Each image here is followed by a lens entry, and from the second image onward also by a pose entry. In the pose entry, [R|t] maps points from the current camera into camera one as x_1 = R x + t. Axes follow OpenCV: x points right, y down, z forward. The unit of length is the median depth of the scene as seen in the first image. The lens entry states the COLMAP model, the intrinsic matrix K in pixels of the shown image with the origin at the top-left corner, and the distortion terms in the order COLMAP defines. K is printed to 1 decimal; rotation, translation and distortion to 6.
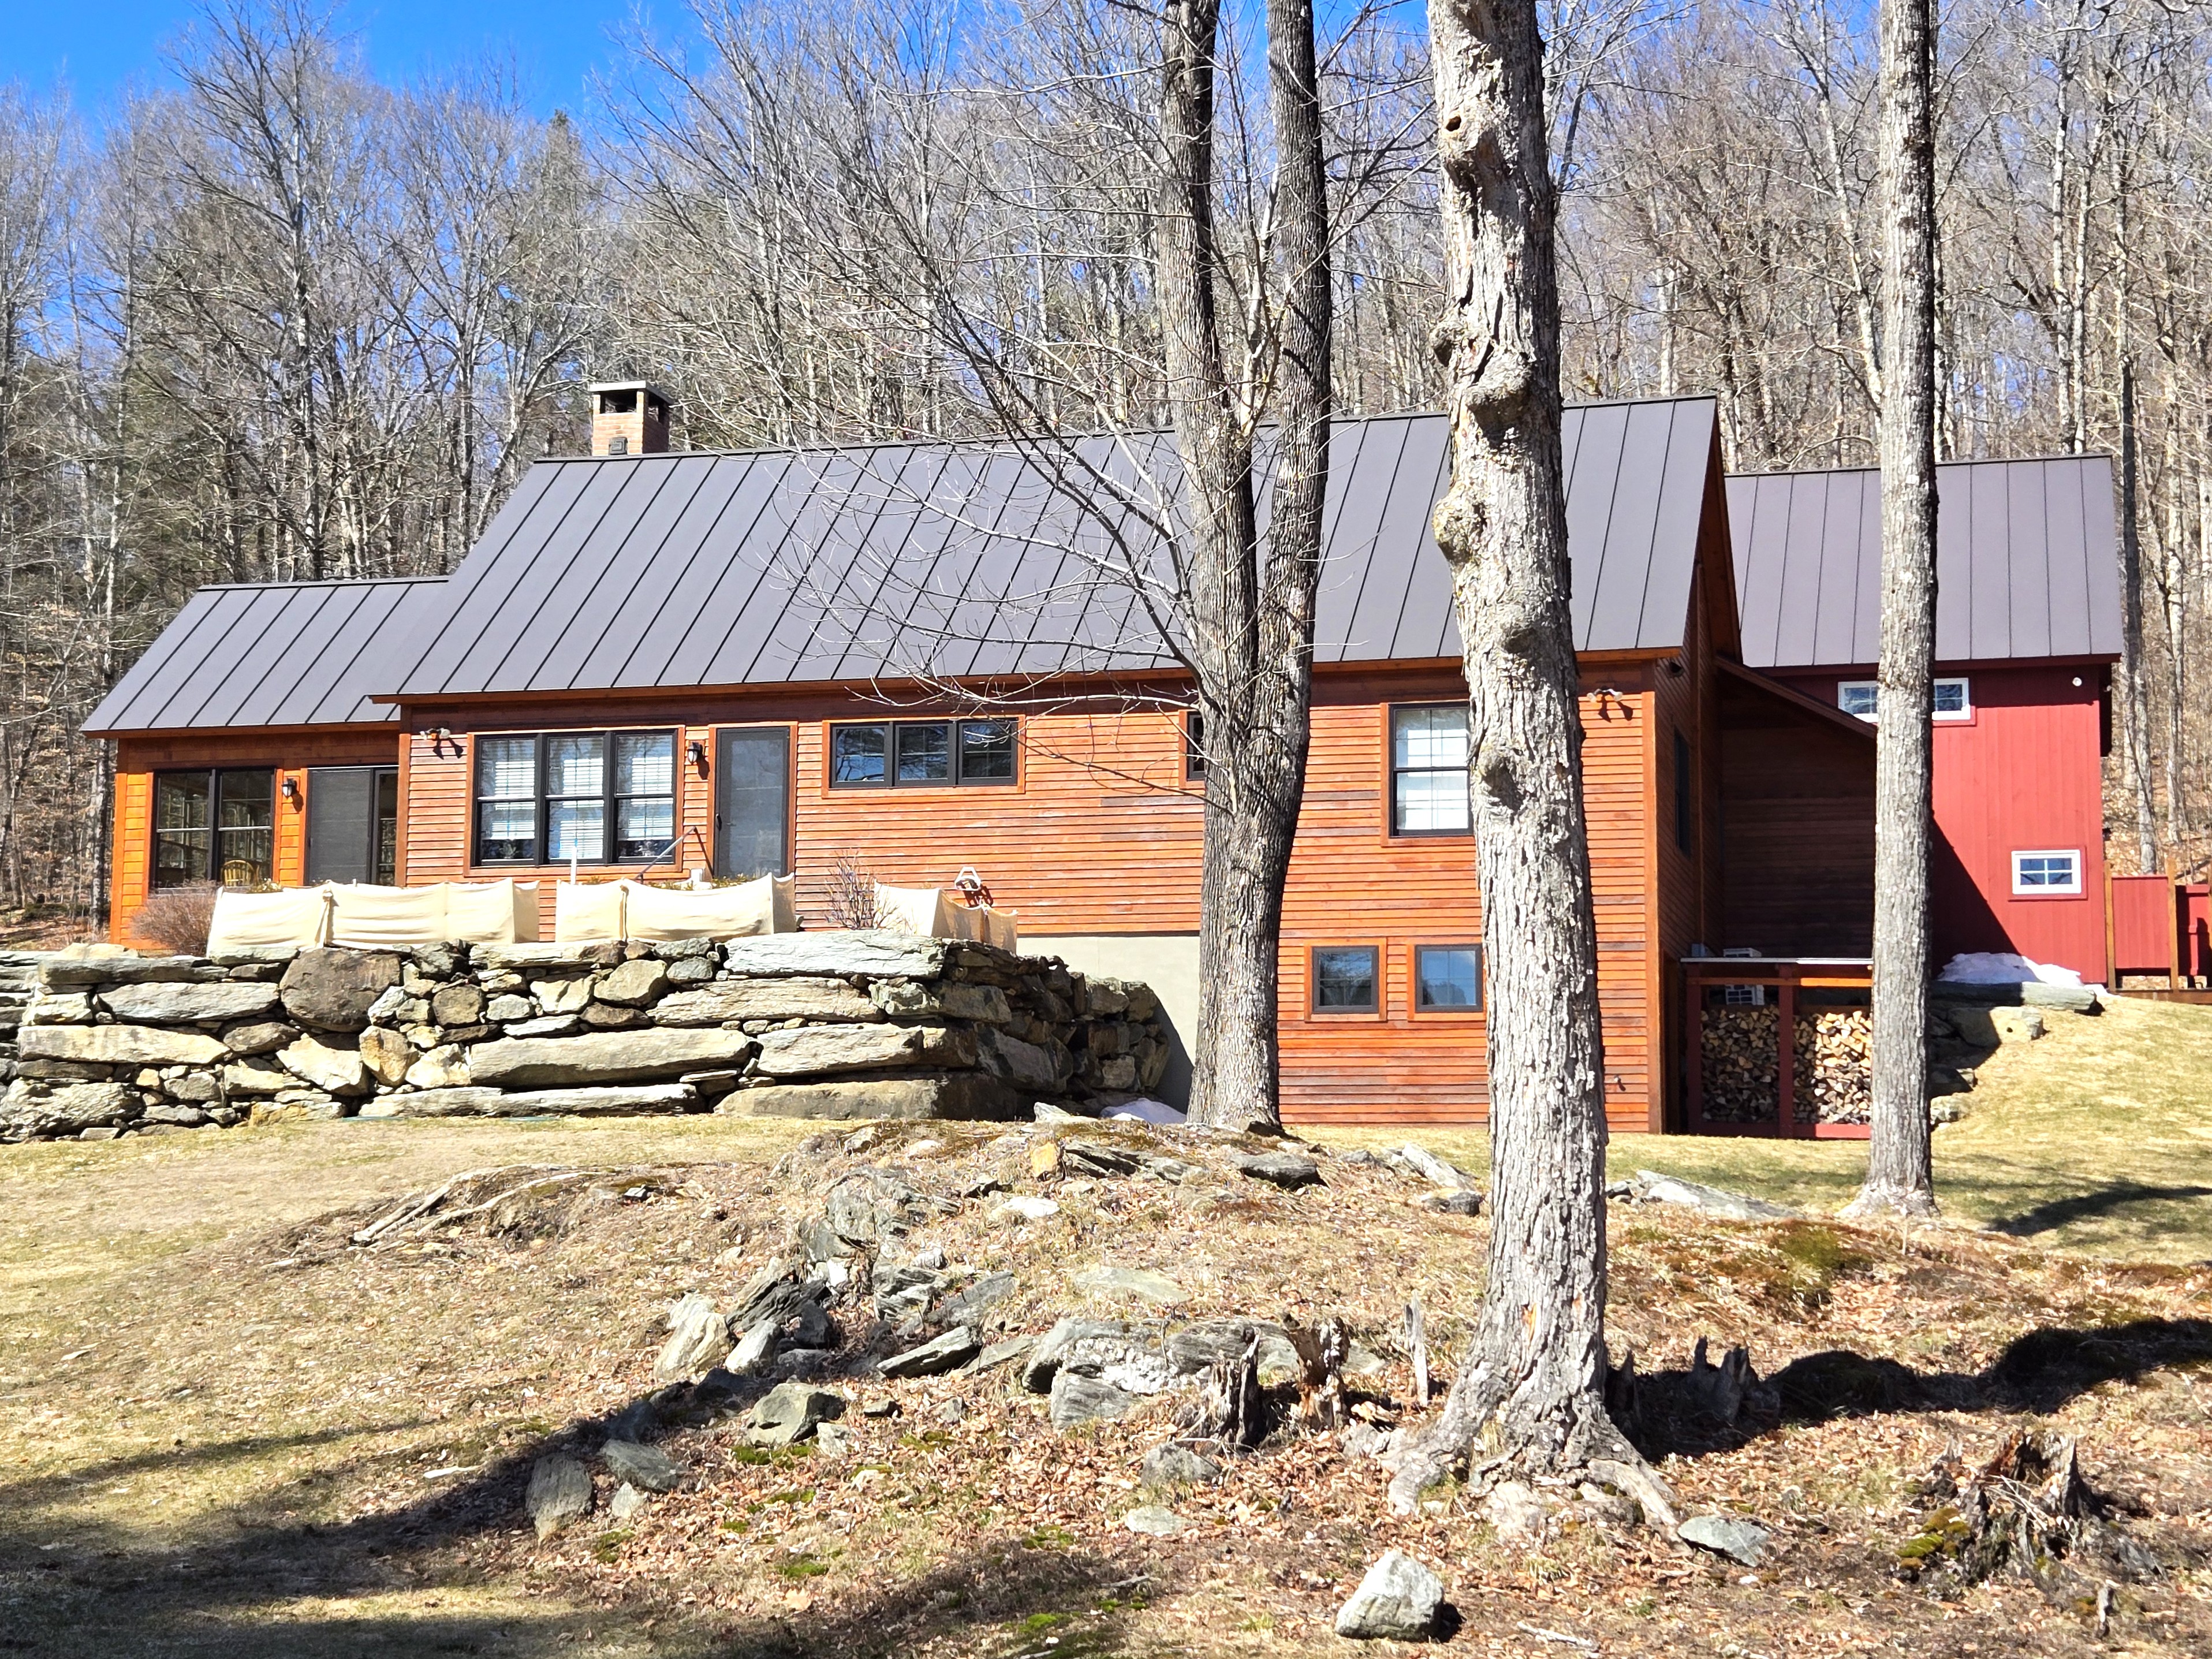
lens RADIAL K [[3549.8, 0, 1111.6], [0, 3549.8, 870.8], [0, 0, 1]] dist [0.093389, -0.065485]
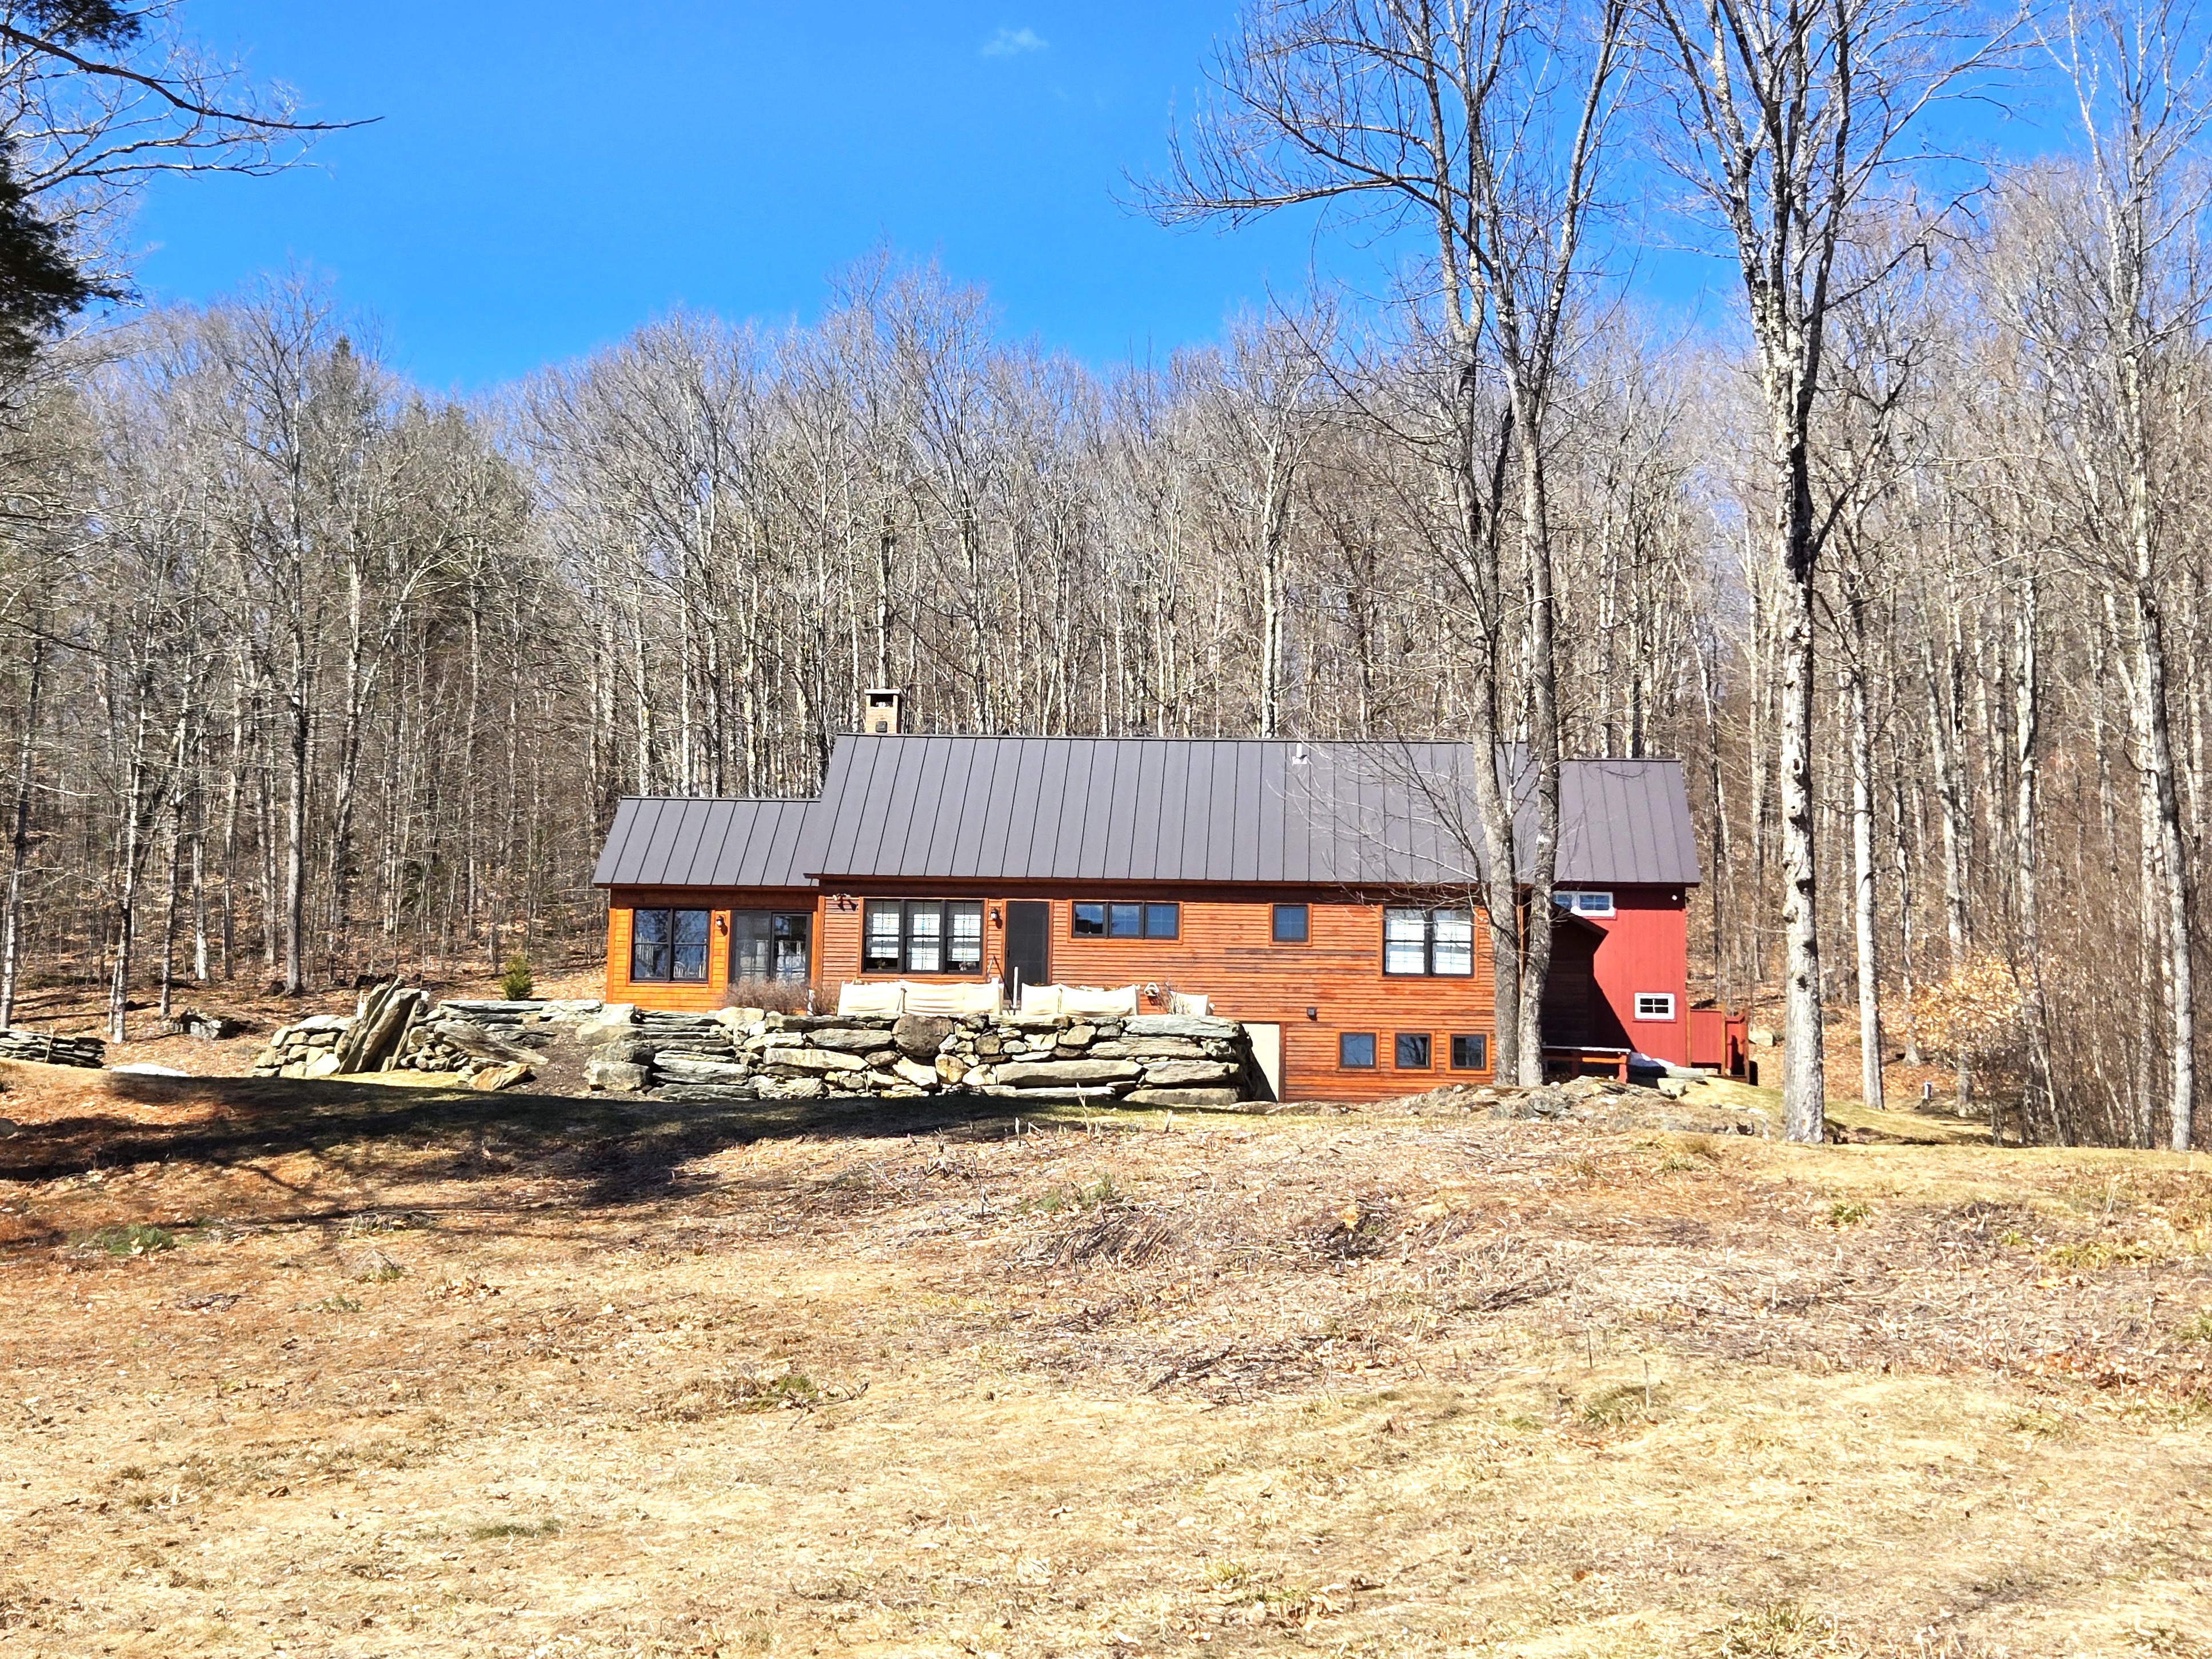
lens RADIAL K [[3549.4, 0, 1111.6], [0, 3549.4, 870.8], [0, 0, 1]] dist [0.093389, -0.065485]
pose [[0.979445, 0.043150, 0.197042, -0.508745], [-0.036995, 0.998709, -0.034813, 0.006831], [-0.198290, 0.026808, 0.979777, -0.961728]]
